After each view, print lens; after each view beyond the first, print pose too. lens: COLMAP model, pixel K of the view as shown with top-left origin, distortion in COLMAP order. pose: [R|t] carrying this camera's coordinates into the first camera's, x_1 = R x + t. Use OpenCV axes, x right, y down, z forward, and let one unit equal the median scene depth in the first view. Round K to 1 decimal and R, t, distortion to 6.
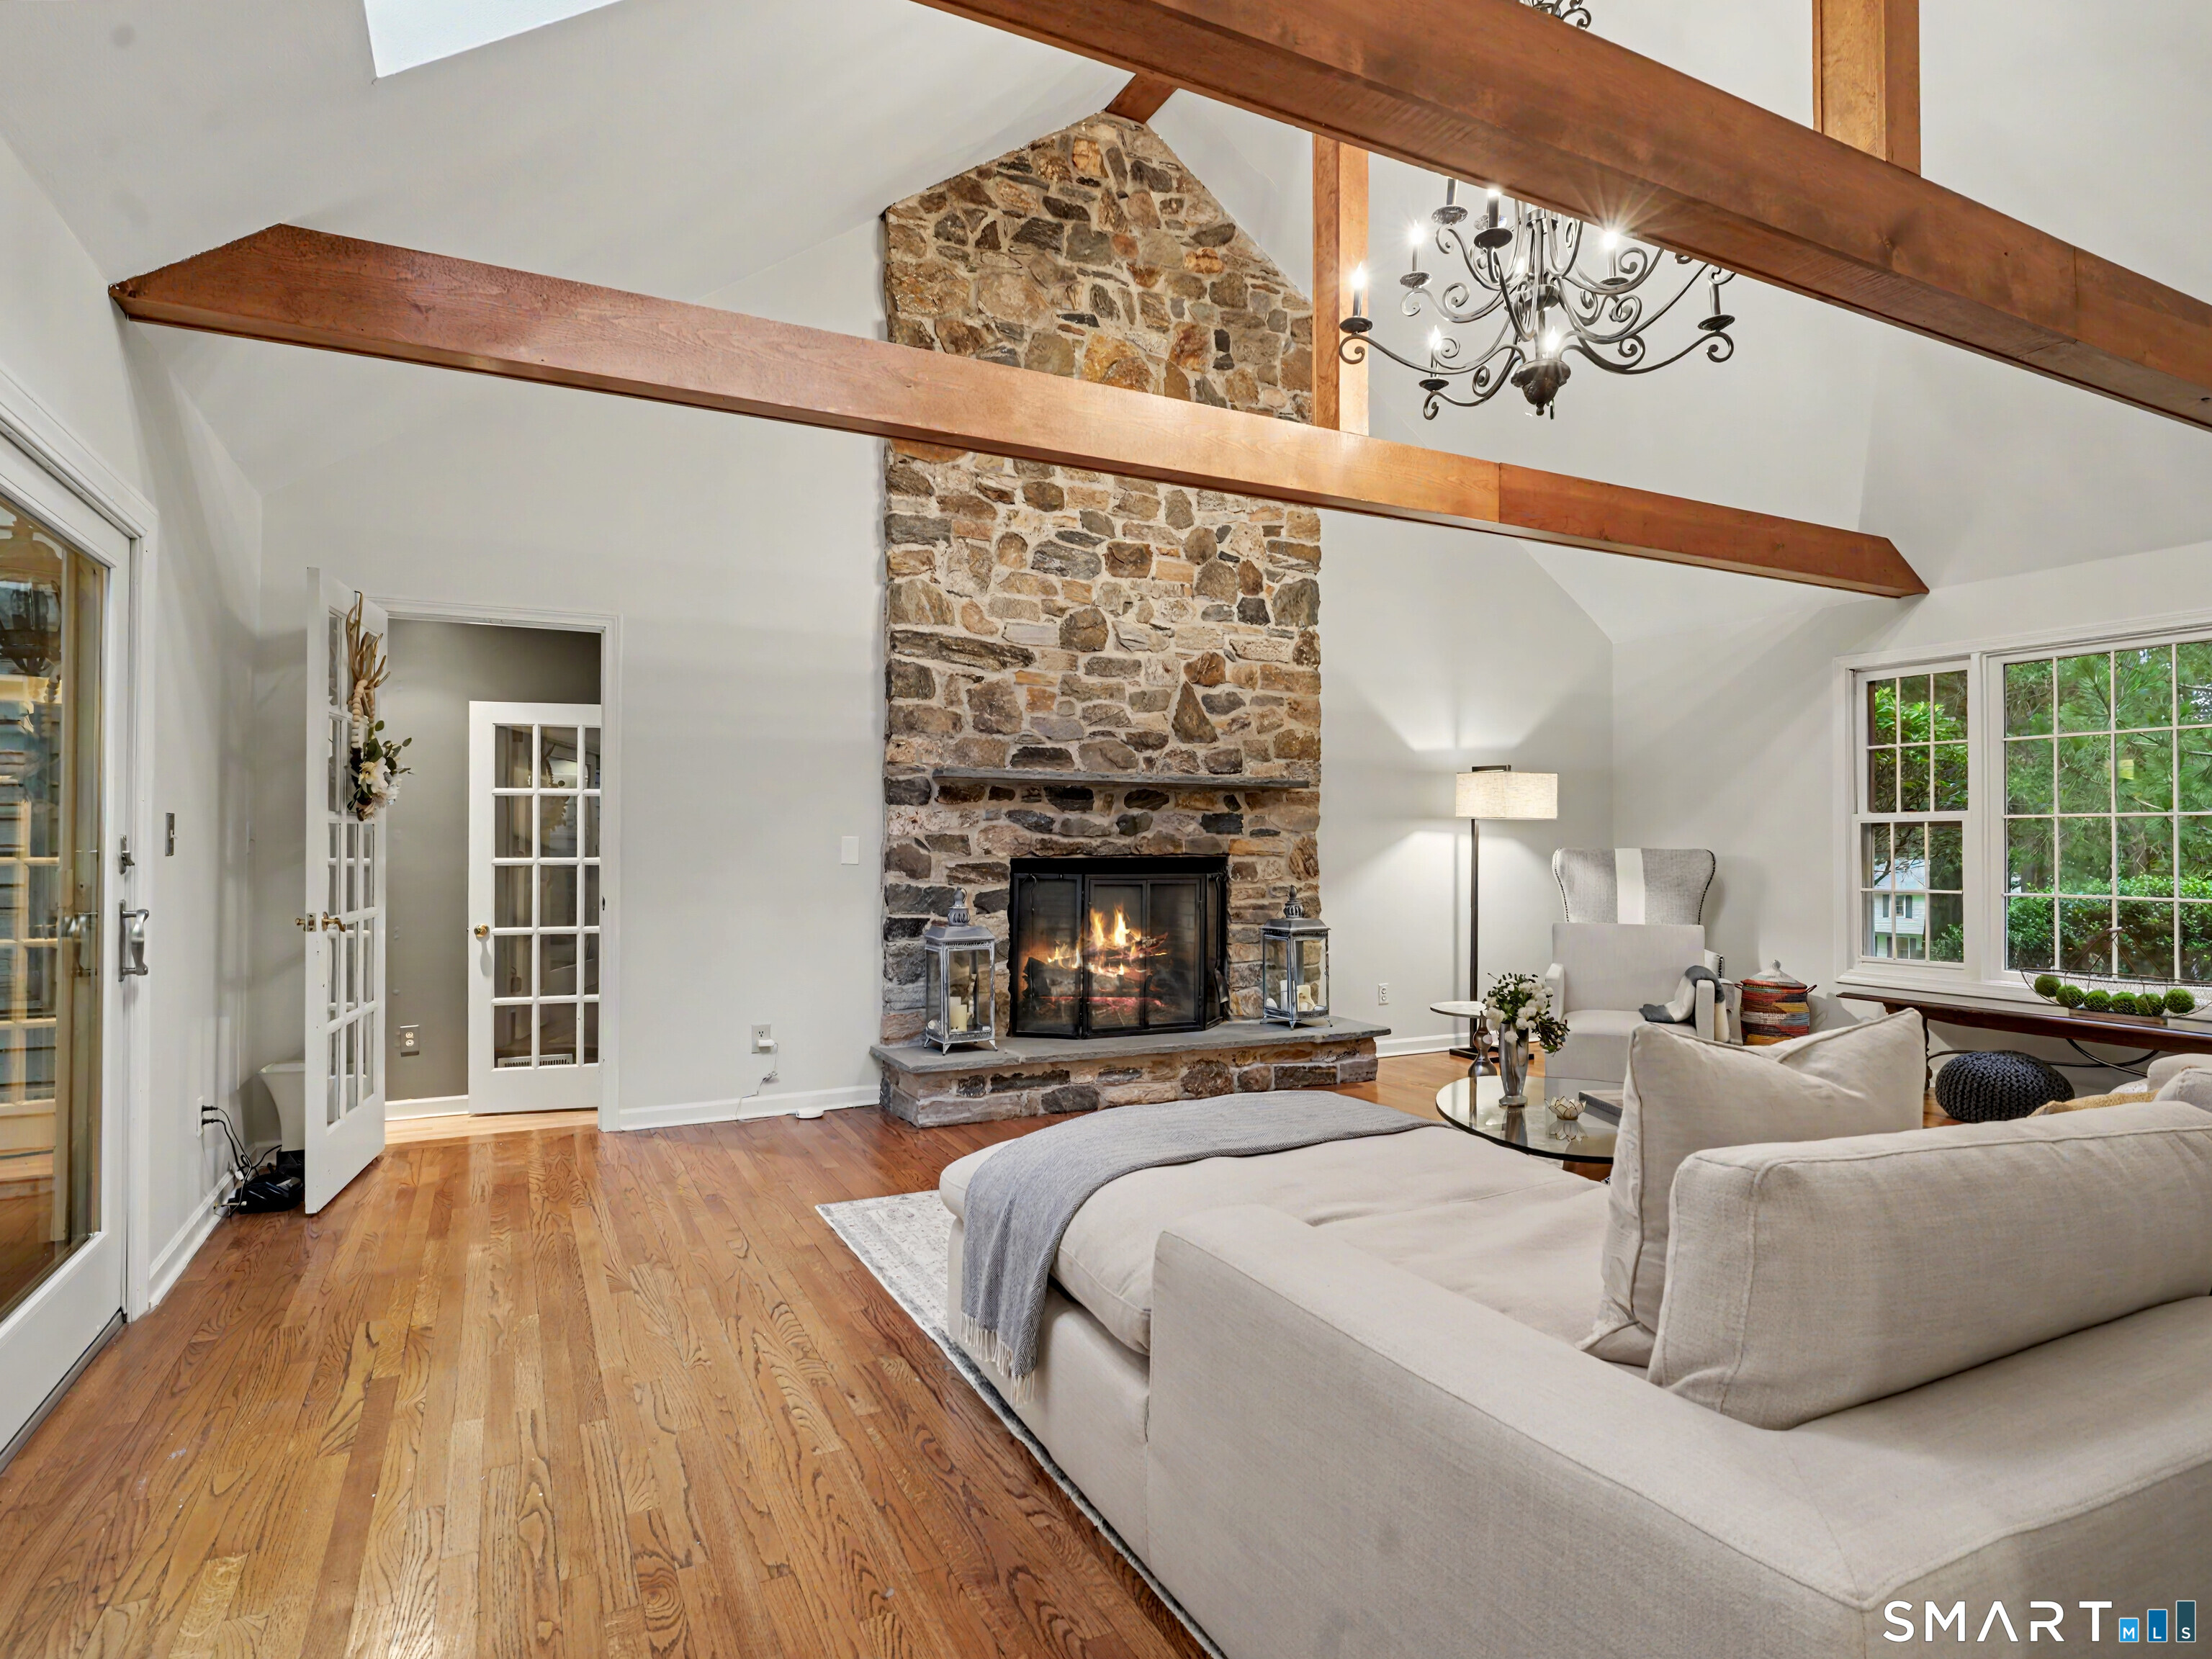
lens RADIAL K [[1201.4, 0, 1092.2], [0, 1201.4, 834.9], [0, 0, 1]] dist [-0.001514, -0.001120]
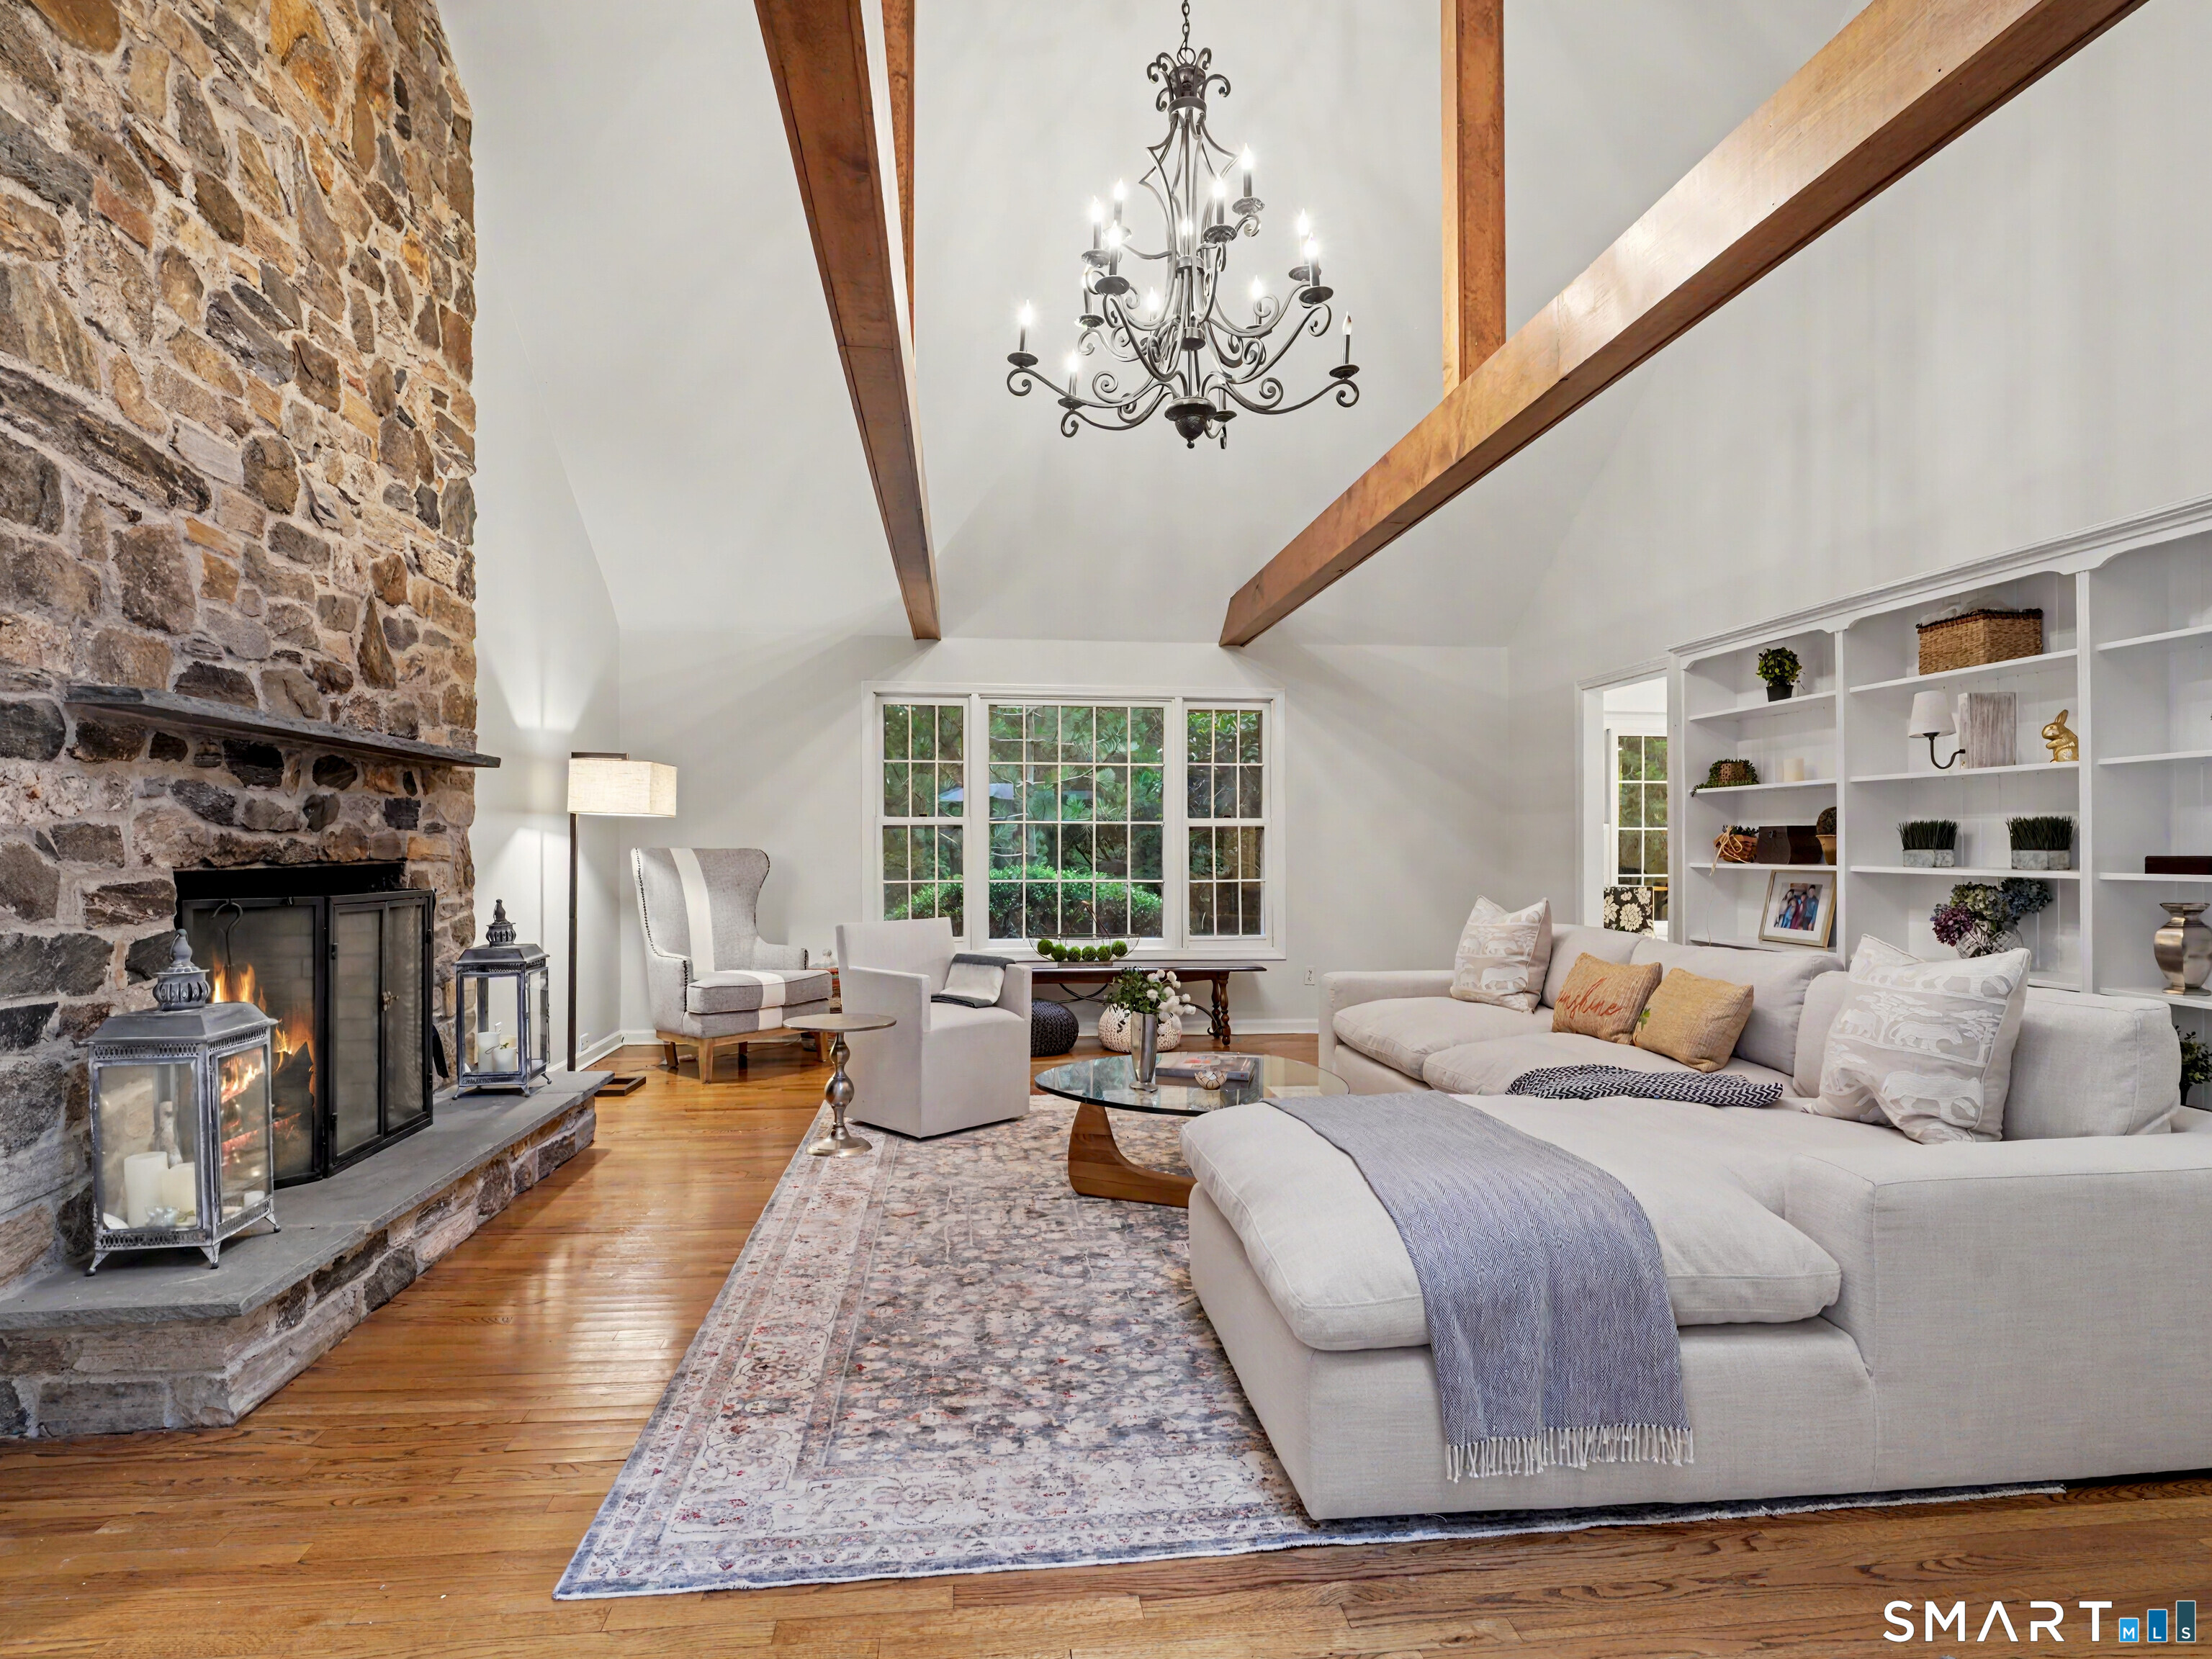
lens RADIAL K [[1201.4, 0, 1100.3], [0, 1201.4, 842.8], [0, 0, 1]] dist [-0.001514, -0.001120]
pose [[0.333801, -0.000410, 0.942643, -0.424477], [-0.006102, 0.999978, 0.002596, 0.003112], [-0.942624, -0.006618, 0.333791, 0.442197]]
